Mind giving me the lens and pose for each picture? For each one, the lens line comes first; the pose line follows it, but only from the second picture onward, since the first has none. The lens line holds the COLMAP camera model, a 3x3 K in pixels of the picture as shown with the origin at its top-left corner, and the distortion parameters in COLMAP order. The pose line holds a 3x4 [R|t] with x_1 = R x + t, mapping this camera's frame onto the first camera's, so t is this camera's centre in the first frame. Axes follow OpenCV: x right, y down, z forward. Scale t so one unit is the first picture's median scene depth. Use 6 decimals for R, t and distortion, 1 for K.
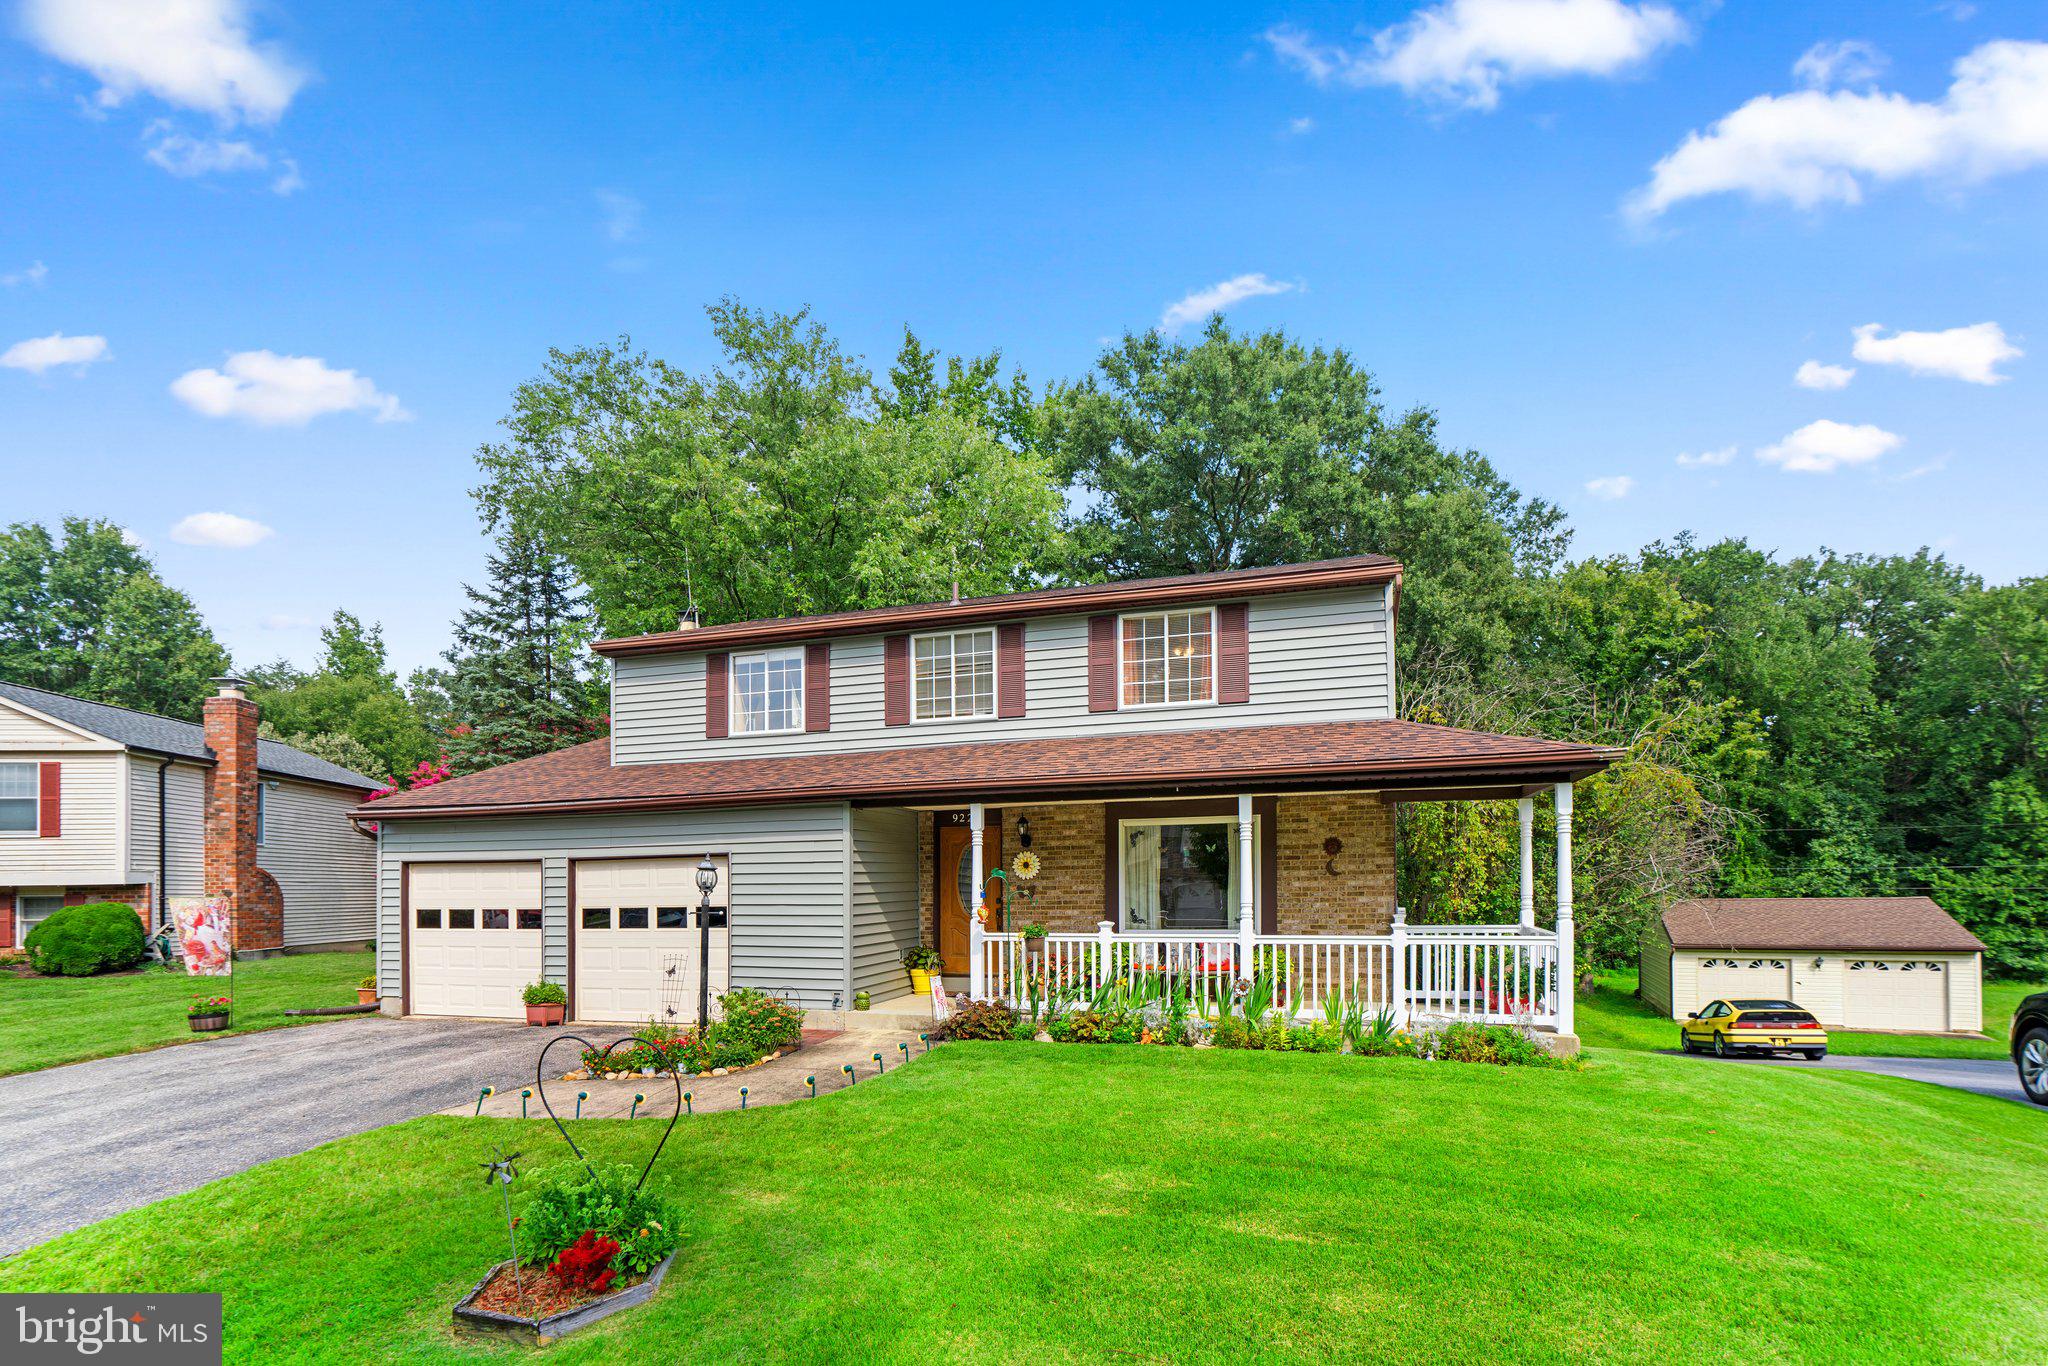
lens RADIAL K [[939.9, 0, 991.4], [0, 939.9, 686.6], [0, 0, 1]] dist [-0.003209, 0.000440]
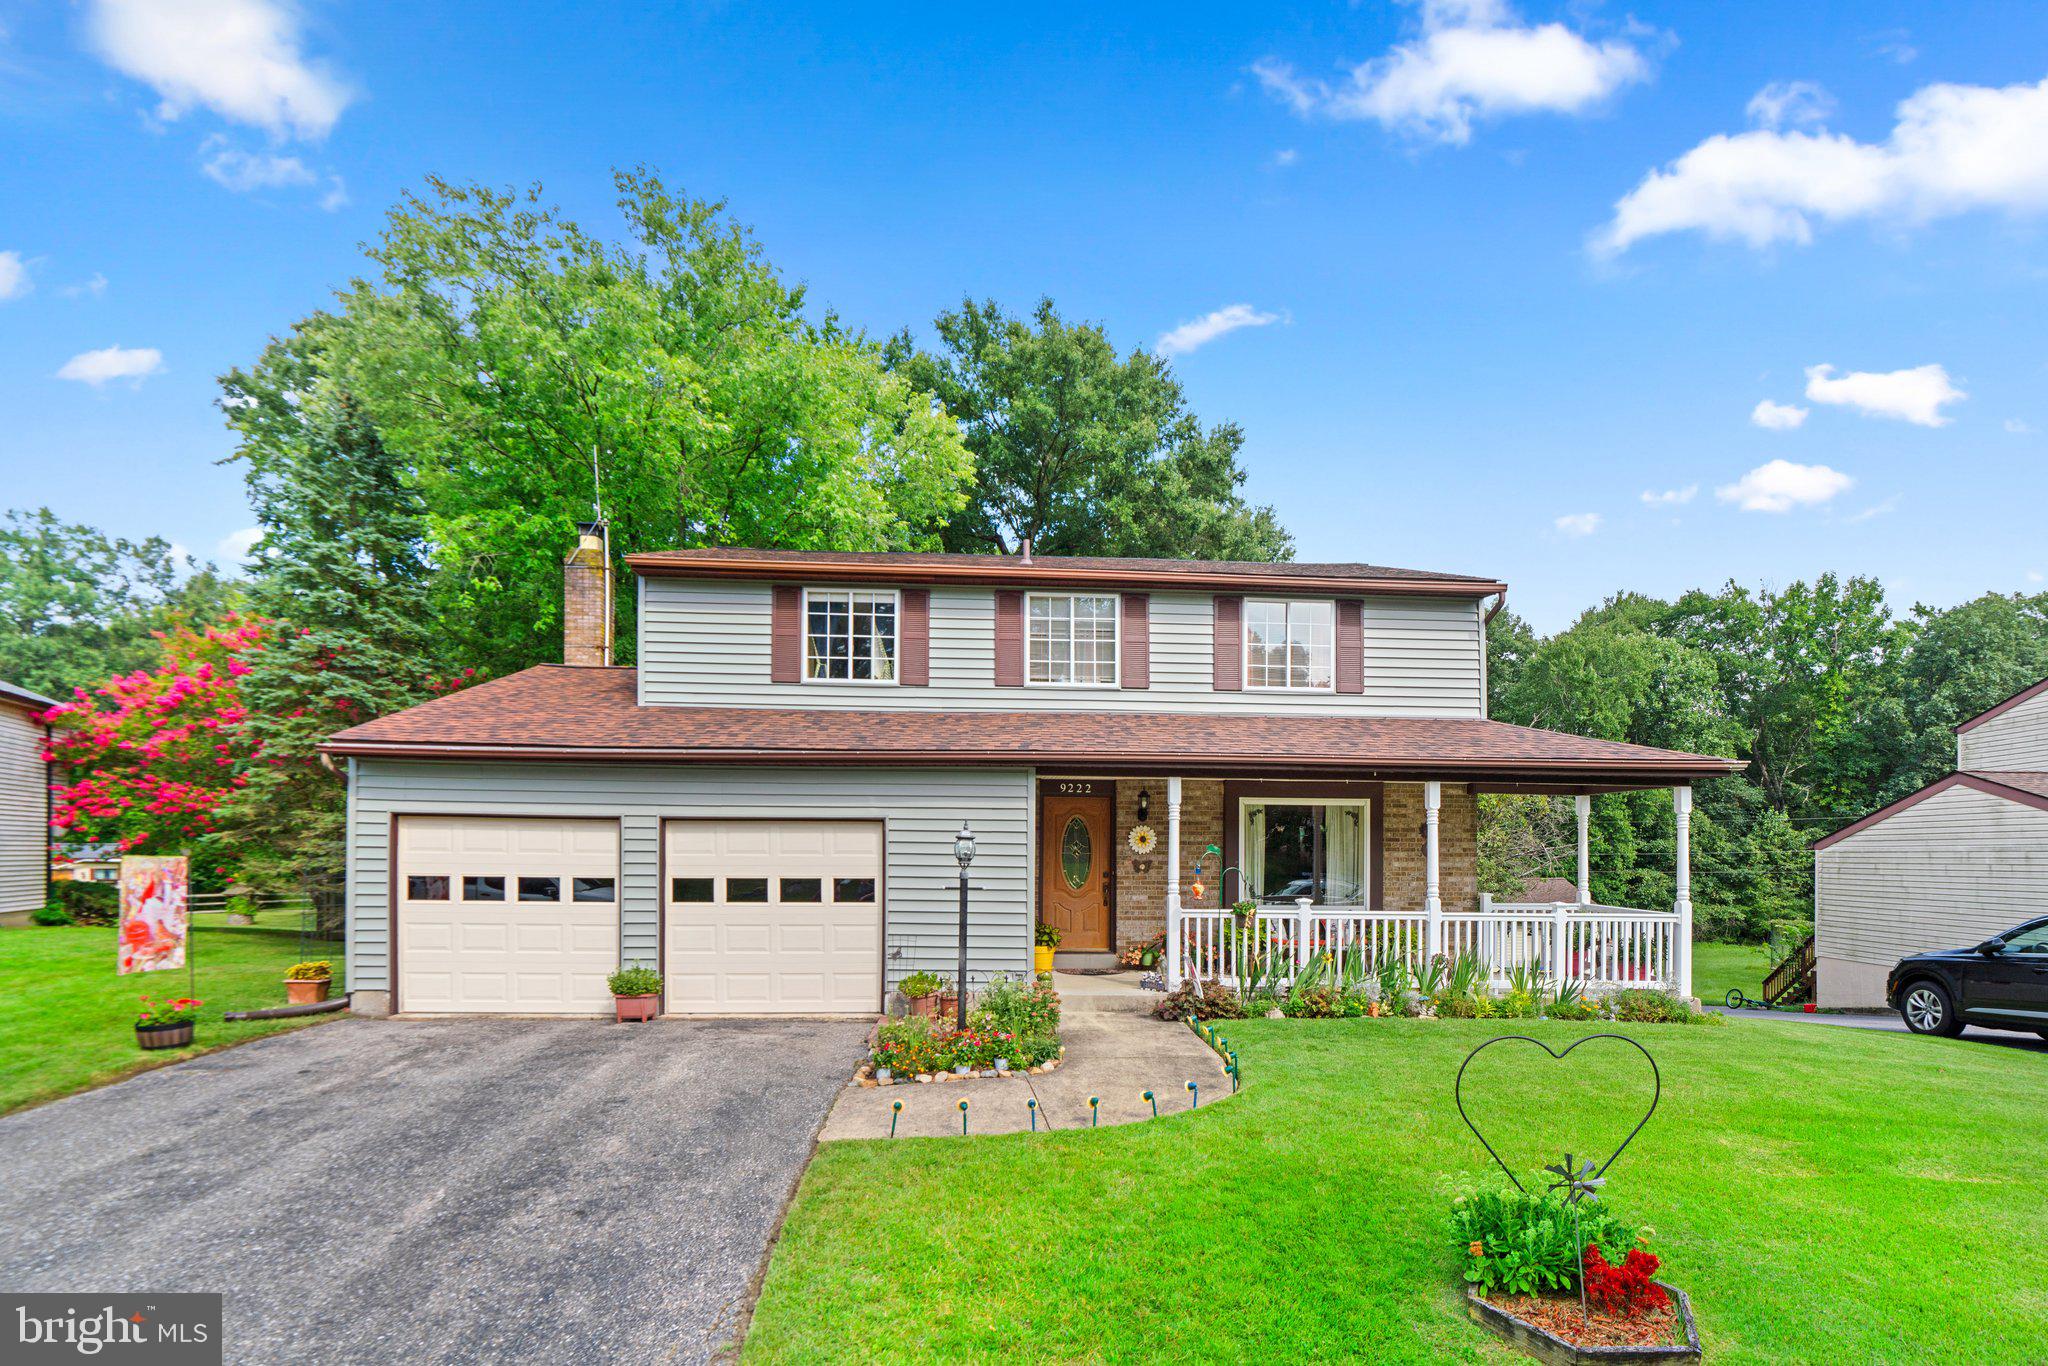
lens RADIAL K [[952.2, 0, 1020.2], [0, 952.2, 665.5], [0, 0, 1]] dist [-0.000946, 0.000299]
pose [[0.936245, 0.088482, 0.340025, -0.447768], [-0.093533, 0.995615, -0.001542, 0.022430], [-0.338670, -0.030359, 0.940415, 0.112086]]
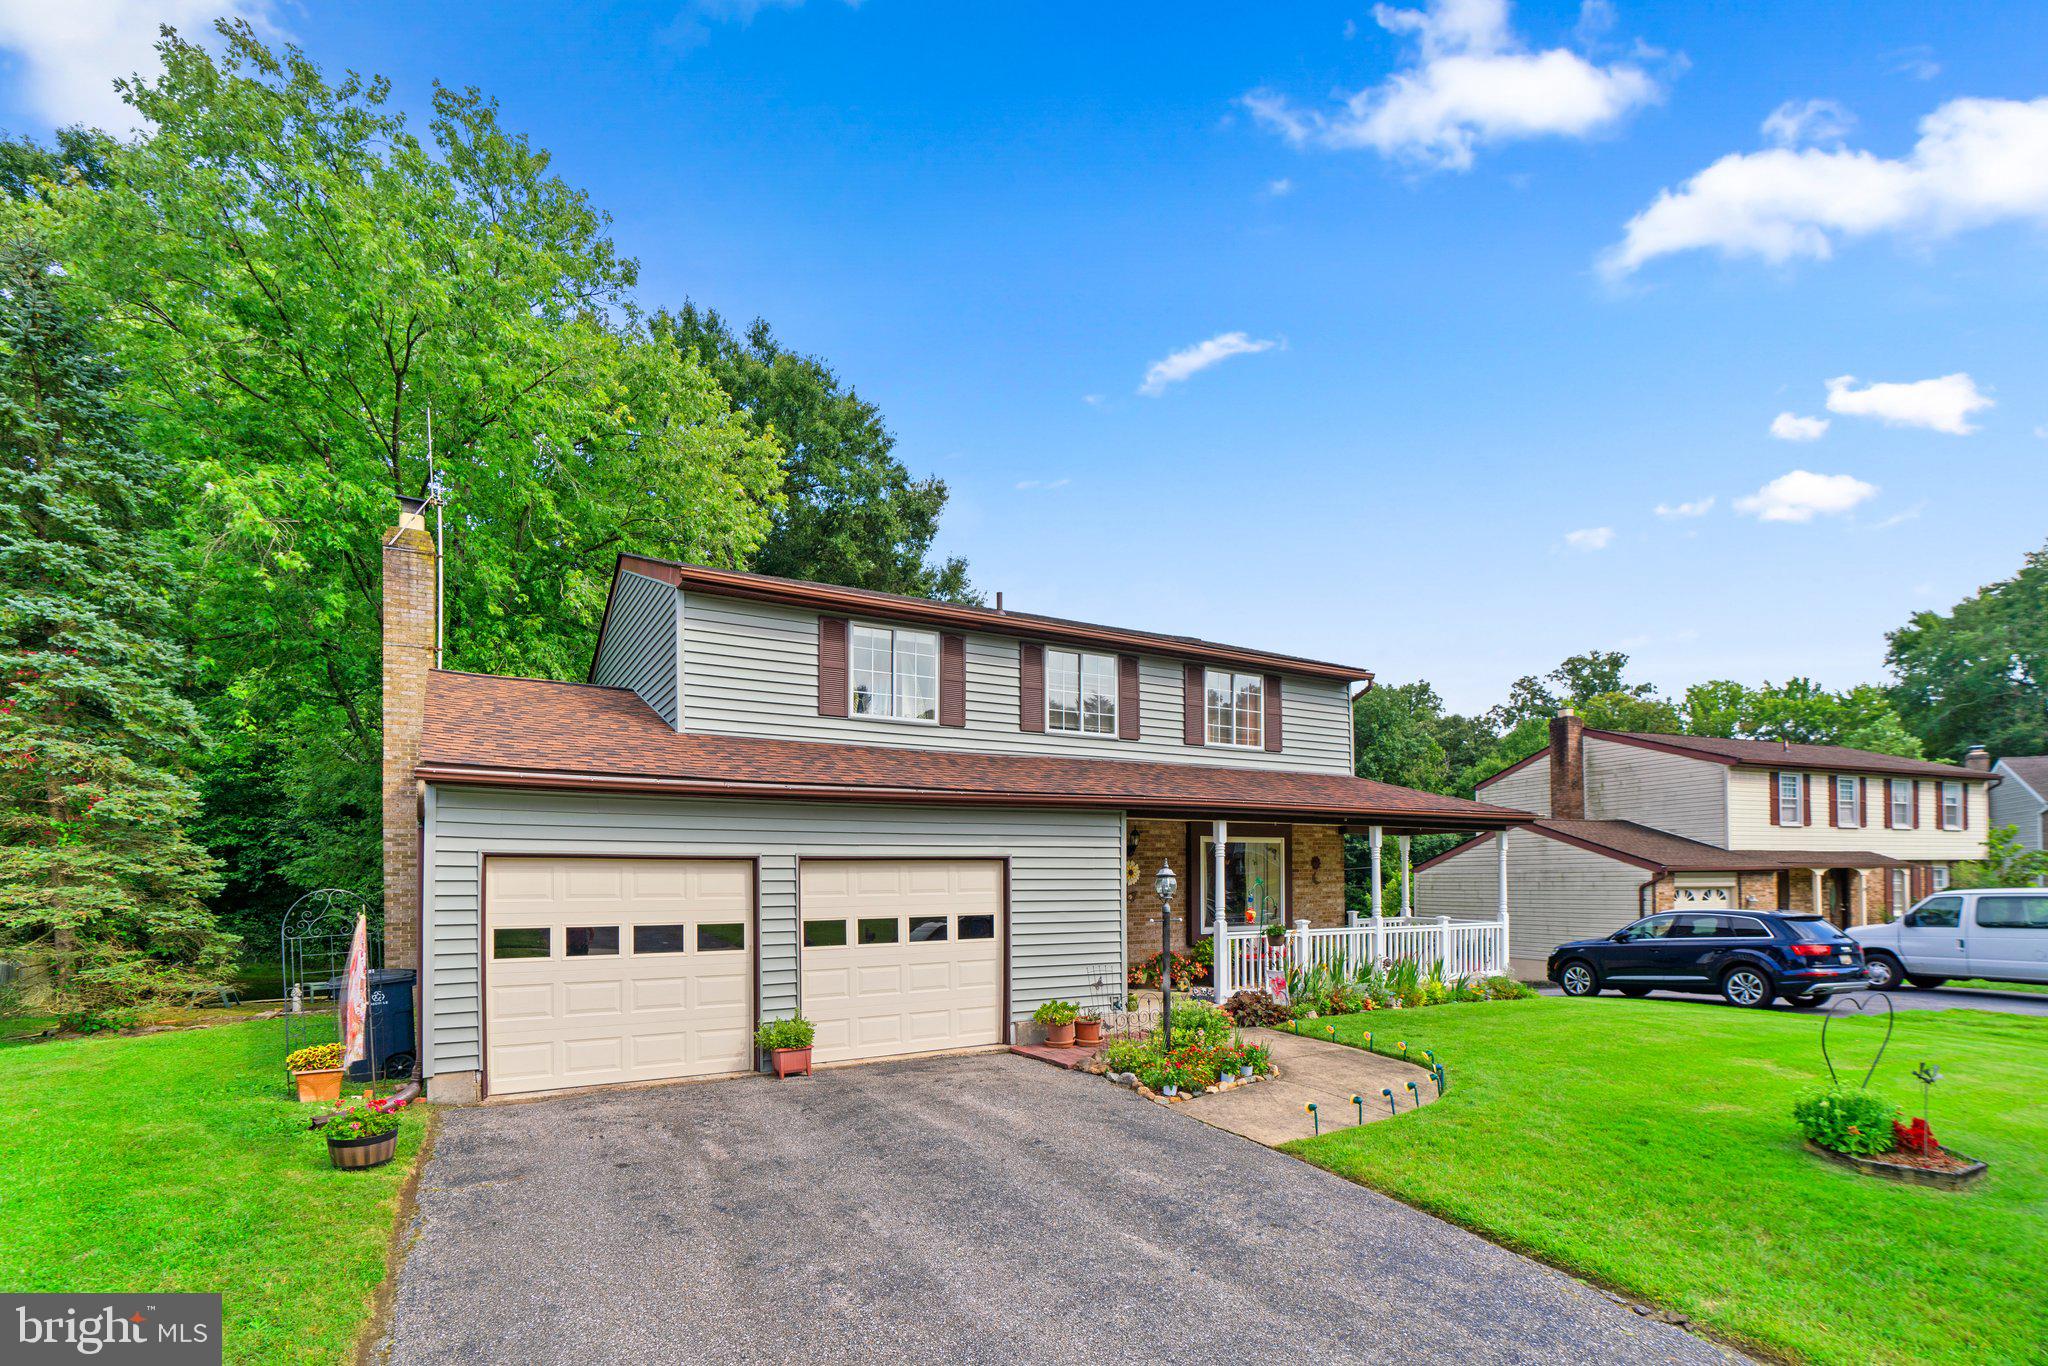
lens RADIAL K [[924.8, 0, 1024.0], [0, 924.8, 683.0], [0, 0, 1]] dist [-0.002432, -0.000249]
pose [[0.689938, 0.158279, 0.706352, -0.881227], [-0.152404, 0.985691, -0.072011, 0.067092], [-0.707643, -0.057968, 0.704188, 0.333809]]
